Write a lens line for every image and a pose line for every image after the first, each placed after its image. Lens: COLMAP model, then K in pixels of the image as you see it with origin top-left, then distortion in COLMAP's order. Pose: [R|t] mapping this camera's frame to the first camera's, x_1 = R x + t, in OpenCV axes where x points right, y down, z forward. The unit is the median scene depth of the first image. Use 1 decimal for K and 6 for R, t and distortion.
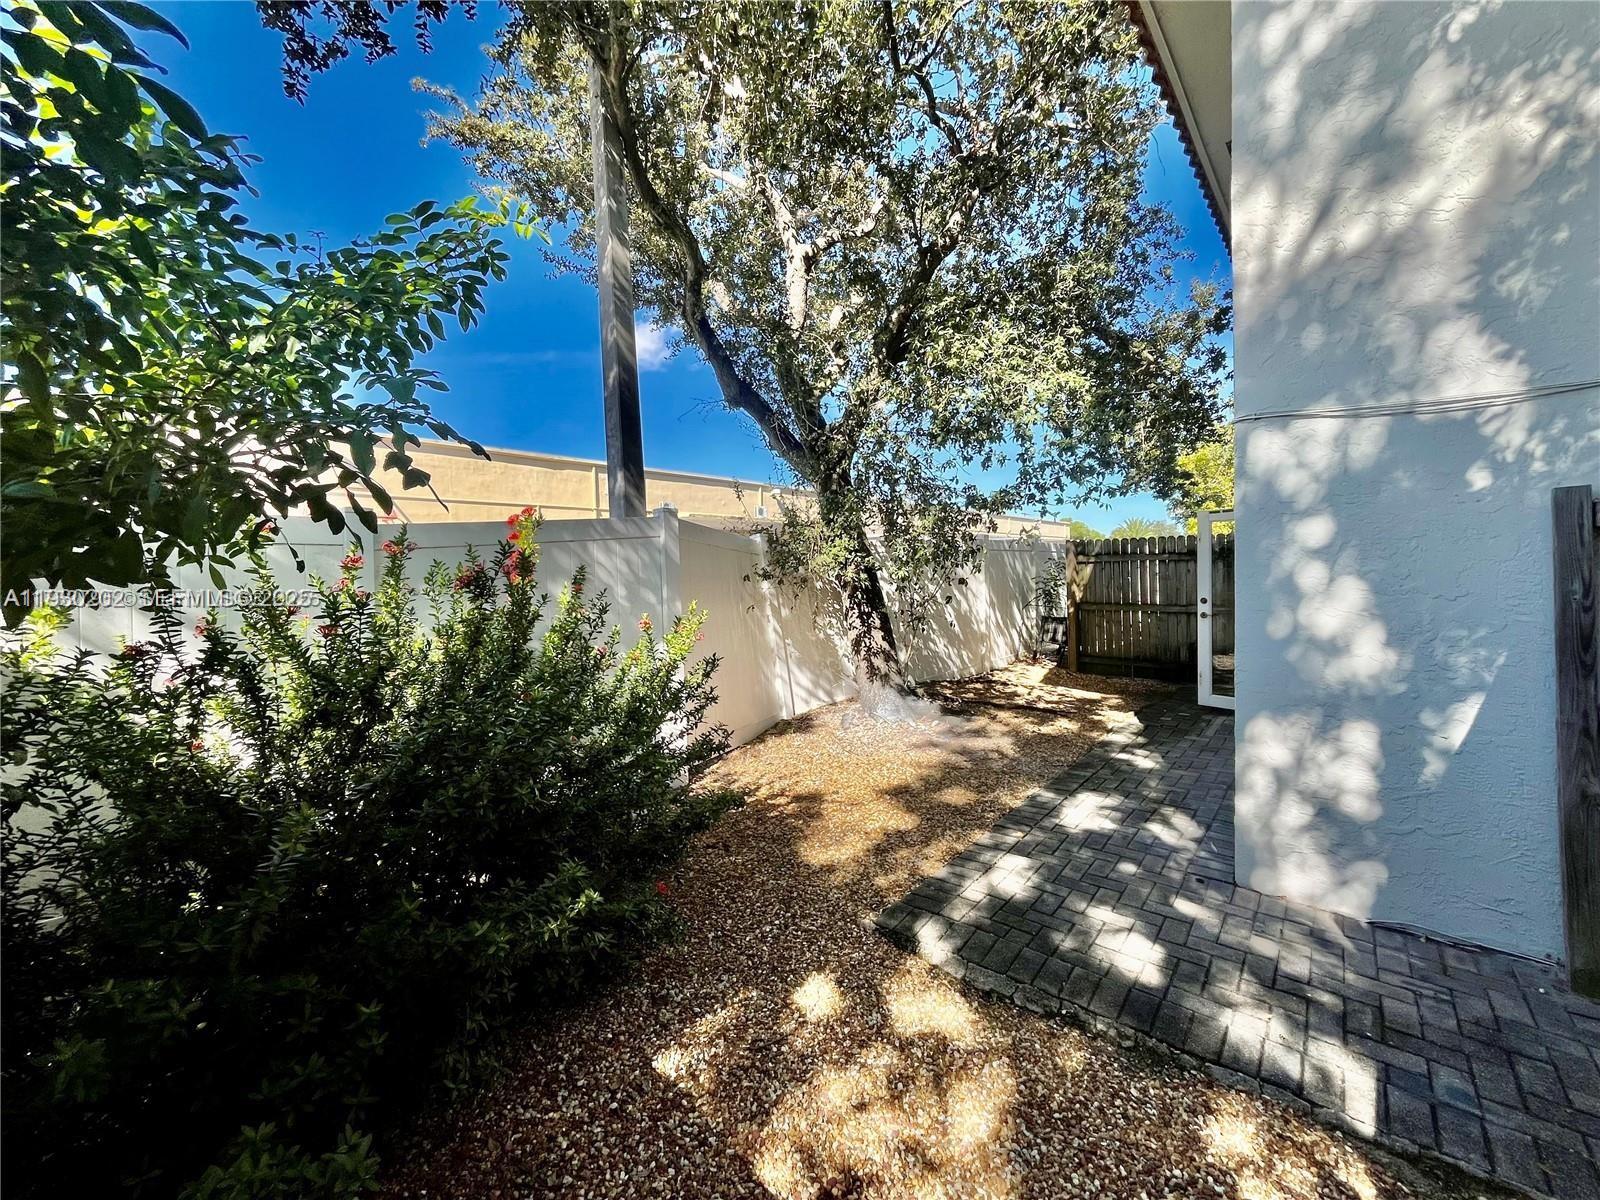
lens RADIAL K [[652.5, 0, 800.1], [0, 652.5, 585.7], [0, 0, 1]] dist [-0.001400, 0.000079]
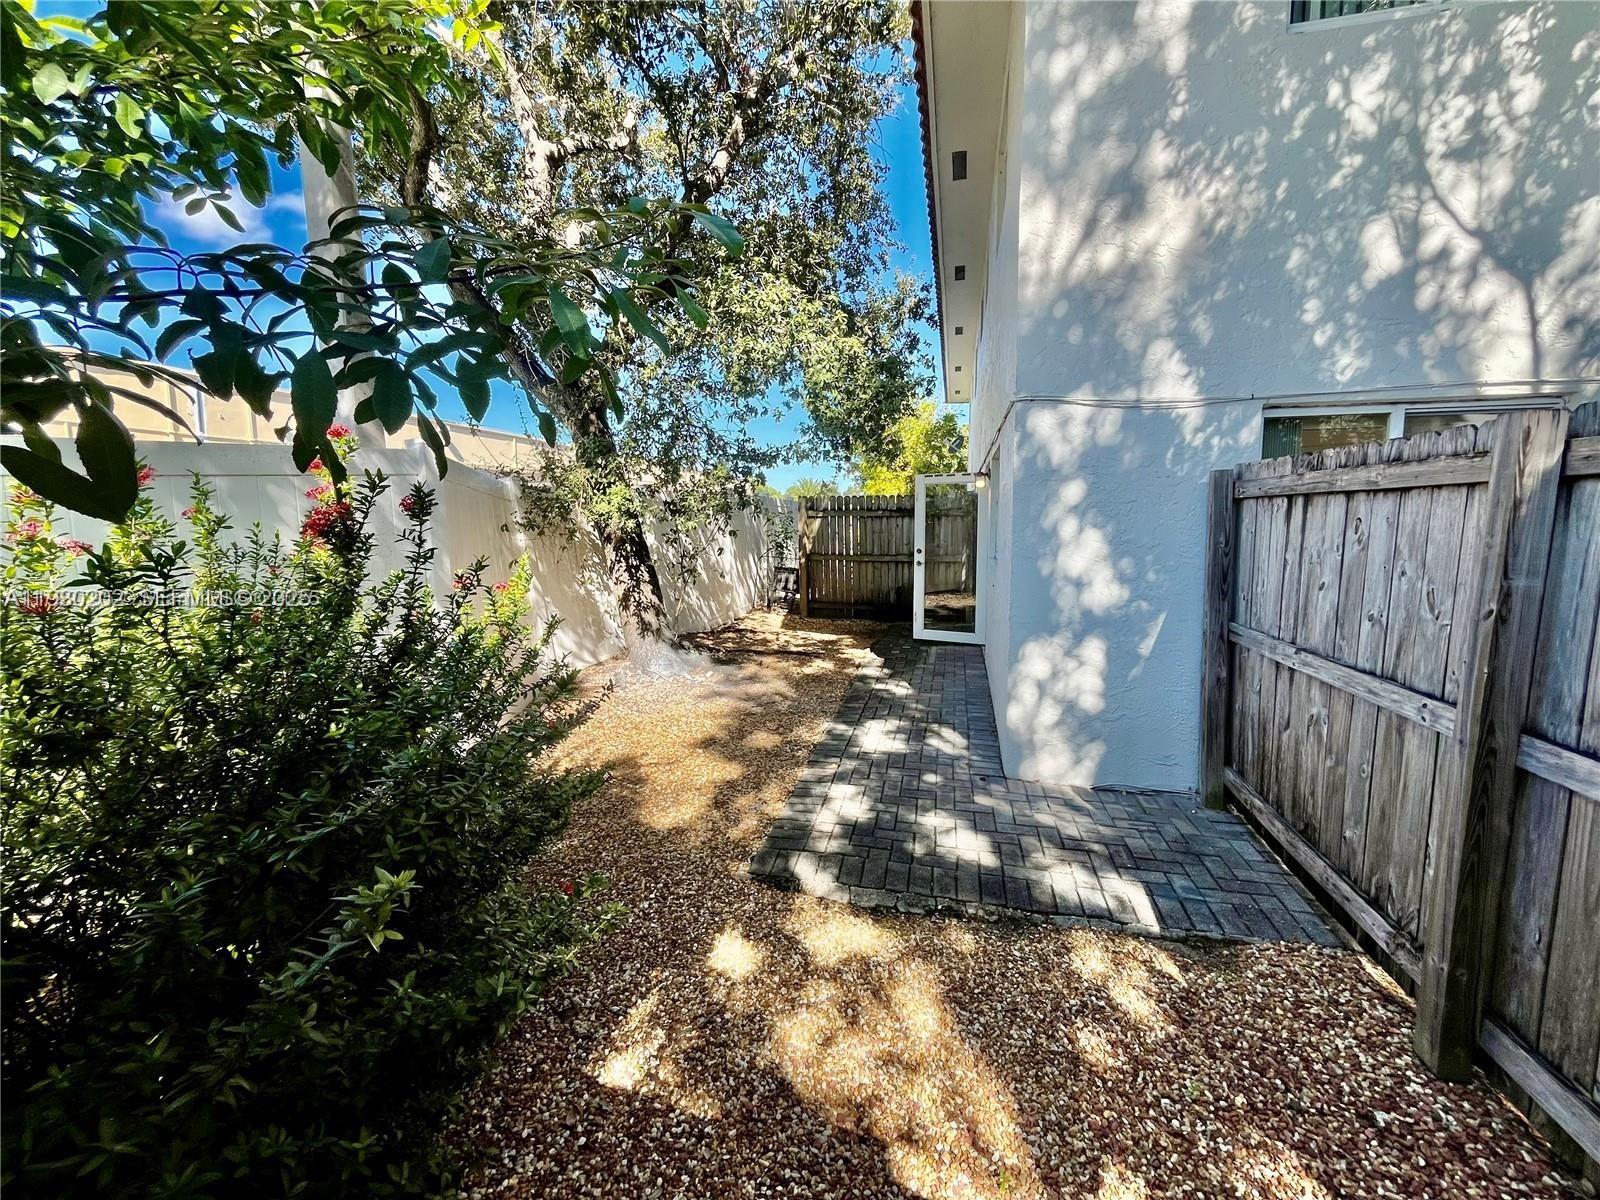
lens RADIAL K [[650.4, 0, 800.7], [0, 650.4, 588.4], [0, 0, 1]] dist [-0.001721, -0.000273]
pose [[0.891179, -0.033275, 0.452431, -0.168888], [-0.001126, 0.997141, 0.075554, 0.003037], [-0.453651, -0.067842, 0.888593, 0.068436]]
